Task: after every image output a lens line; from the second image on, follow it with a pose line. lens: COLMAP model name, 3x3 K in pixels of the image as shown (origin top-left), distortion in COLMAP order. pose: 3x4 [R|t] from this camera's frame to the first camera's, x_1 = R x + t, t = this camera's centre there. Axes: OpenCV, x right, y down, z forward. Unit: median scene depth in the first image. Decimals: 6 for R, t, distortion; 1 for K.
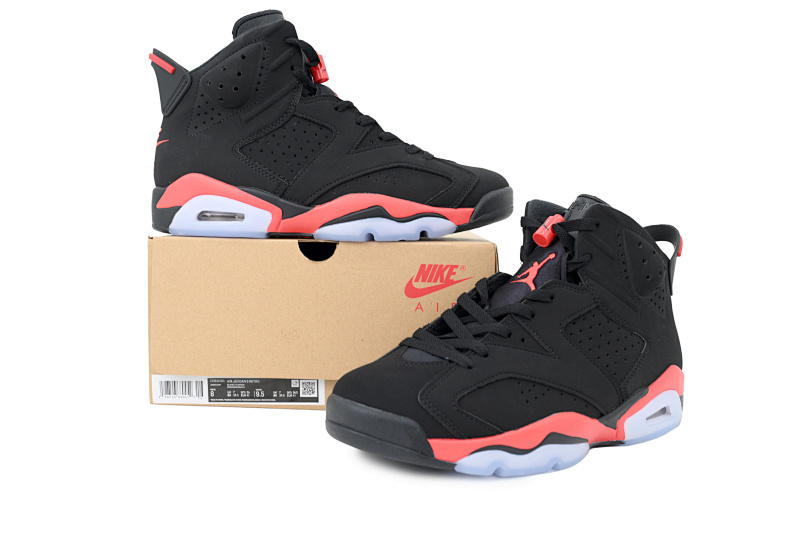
lens RADIAL K [[686.8, 0, 400.9], [0, 686.8, 263.0], [0, 0, 1]] dist [-0.019550, -0.003782]
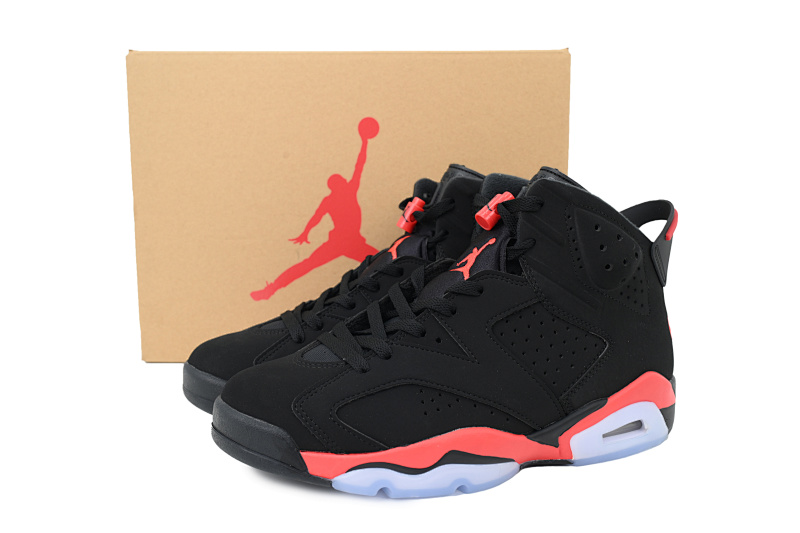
lens RADIAL K [[686.8, 0, 399.7], [0, 686.8, 267.6], [0, 0, 1]] dist [-0.019550, -0.003782]
pose [[0.977970, 0.006656, -0.208638, 0.301529], [0.004363, 0.998621, 0.052309, -0.023785], [0.208699, -0.052067, 0.976593, 0.146172]]
